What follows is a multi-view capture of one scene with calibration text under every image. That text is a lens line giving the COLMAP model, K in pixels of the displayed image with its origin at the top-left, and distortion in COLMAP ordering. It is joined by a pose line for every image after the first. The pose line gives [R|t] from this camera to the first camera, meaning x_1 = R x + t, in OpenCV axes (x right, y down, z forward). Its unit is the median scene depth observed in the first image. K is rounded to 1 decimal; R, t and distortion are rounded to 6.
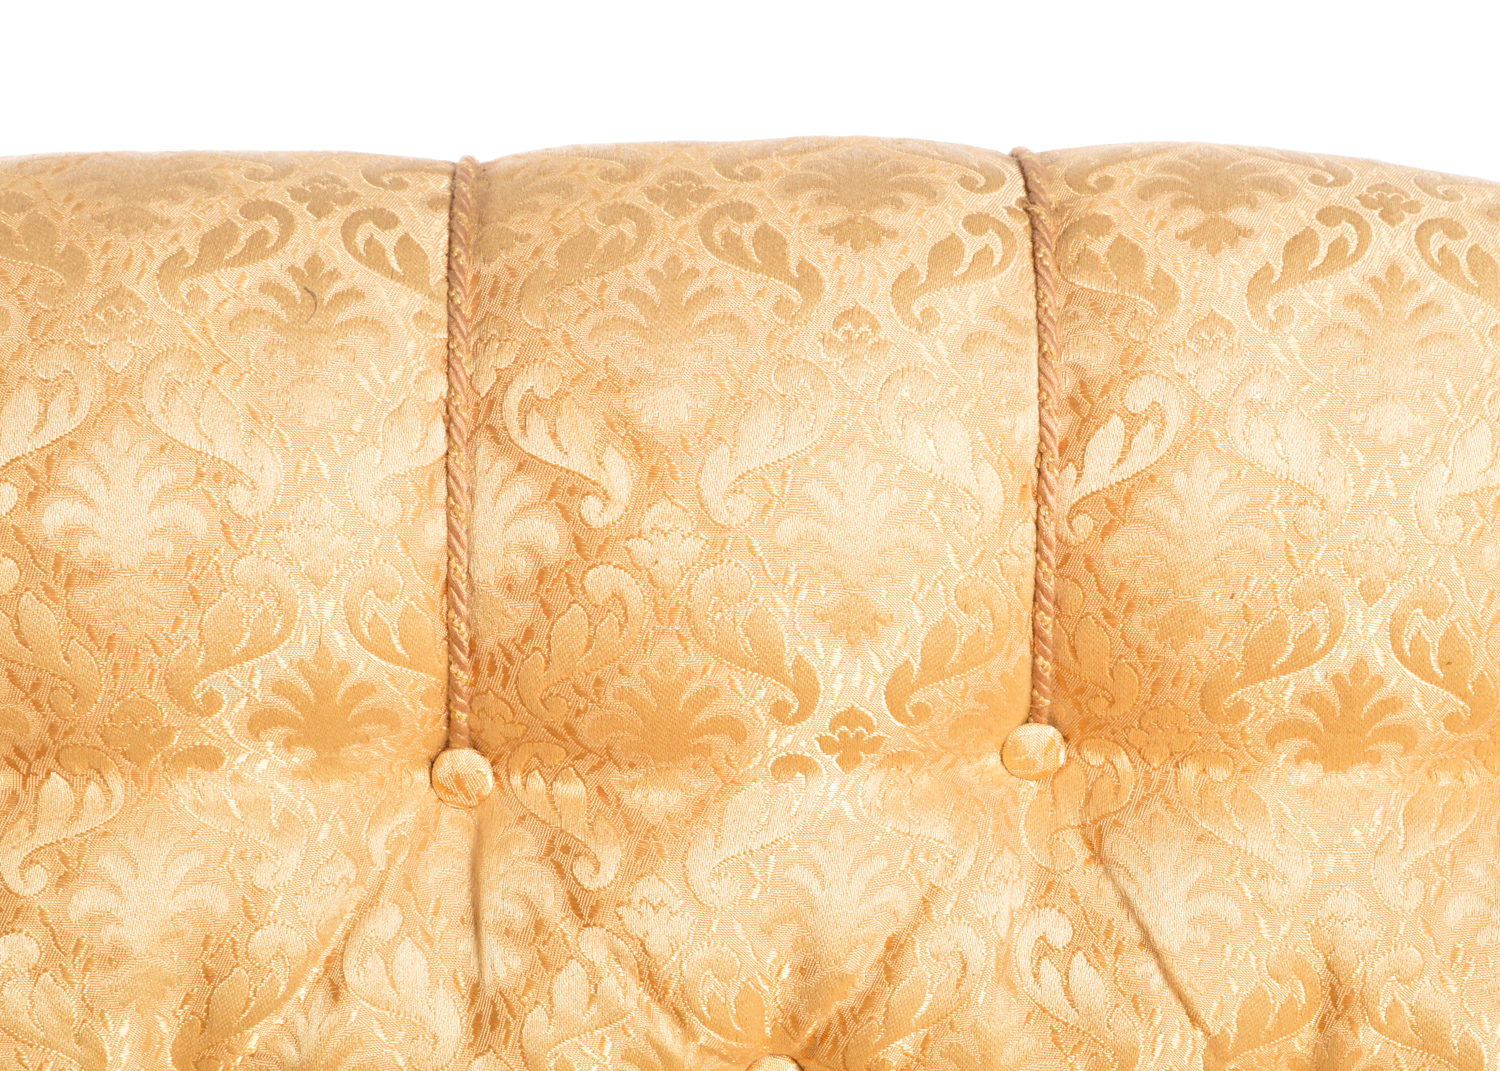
lens RADIAL K [[3667.7, 0, 752.1], [0, 3667.7, 535.5], [0, 0, 1]] dist [-0.052236, 0.000000]
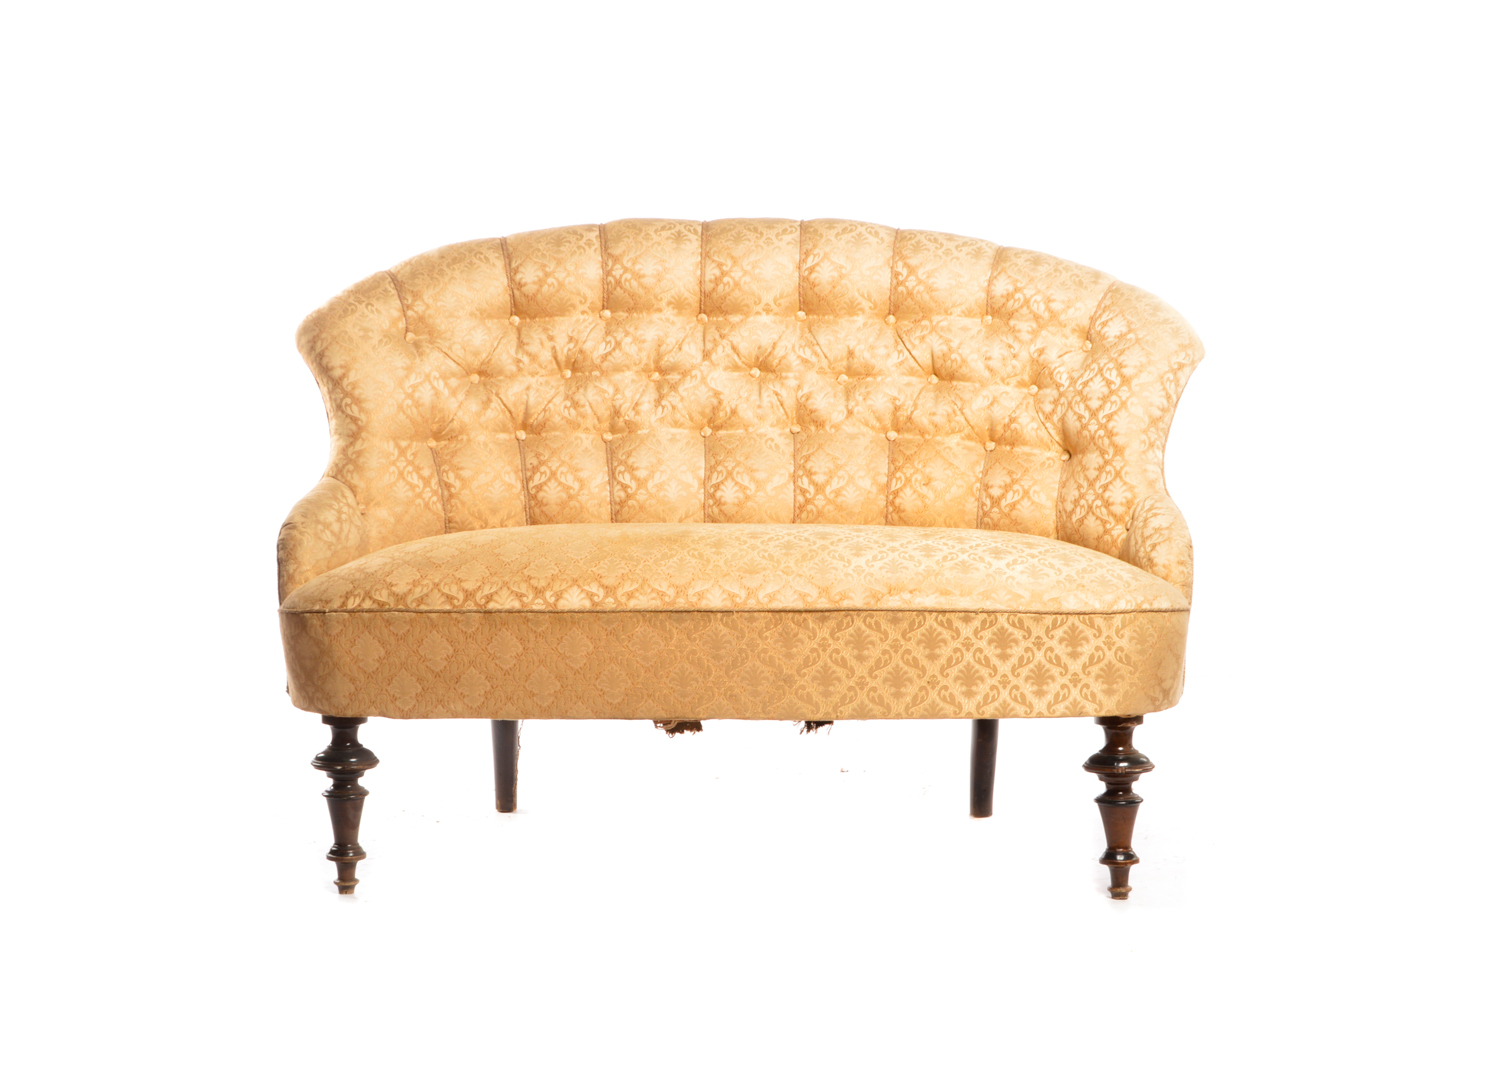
lens RADIAL K [[3268.5, 0, 748.6], [0, 3268.5, 535.7], [0, 0, 1]] dist [0.045316, 0.000000]
pose [[0.997292, 0.005170, -0.073359, 0.387399], [-0.018975, 0.981840, -0.188760, 1.418692], [0.071050, 0.189641, 0.979279, -4.126140]]
